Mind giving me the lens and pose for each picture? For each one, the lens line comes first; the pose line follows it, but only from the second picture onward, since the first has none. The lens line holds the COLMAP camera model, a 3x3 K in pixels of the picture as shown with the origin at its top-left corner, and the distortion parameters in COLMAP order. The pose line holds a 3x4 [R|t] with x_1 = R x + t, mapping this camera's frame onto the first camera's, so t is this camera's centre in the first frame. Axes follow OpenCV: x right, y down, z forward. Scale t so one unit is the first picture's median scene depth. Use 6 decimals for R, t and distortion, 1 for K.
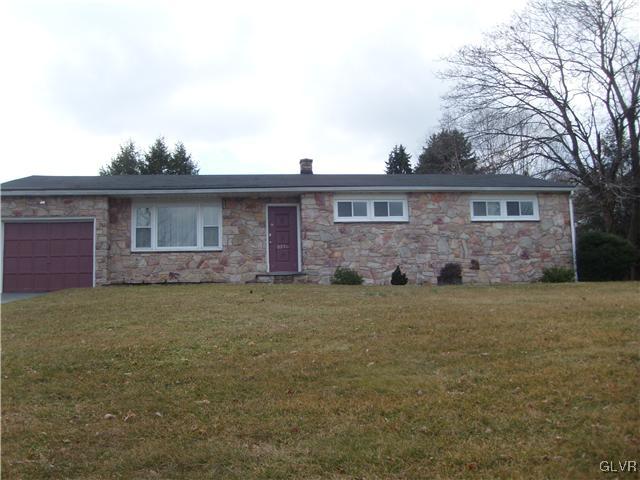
lens RADIAL K [[668.5, 0, 320.0], [0, 668.5, 240.0], [0, 0, 1]] dist [-0.121760, 0.028922]
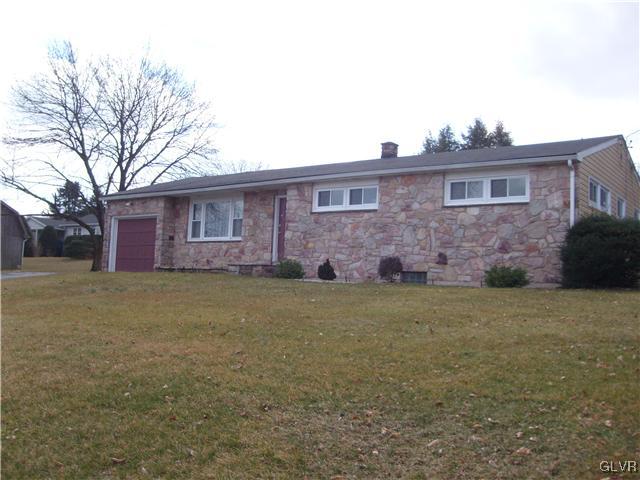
lens RADIAL K [[668.5, 0, 320.0], [0, 668.5, 240.0], [0, 0, 1]] dist [-0.121760, 0.028922]
pose [[0.722389, 0.003712, -0.691477, 0.701148], [0.024886, 0.999198, 0.031361, -0.016412], [0.691039, -0.039863, 0.721718, 0.290314]]
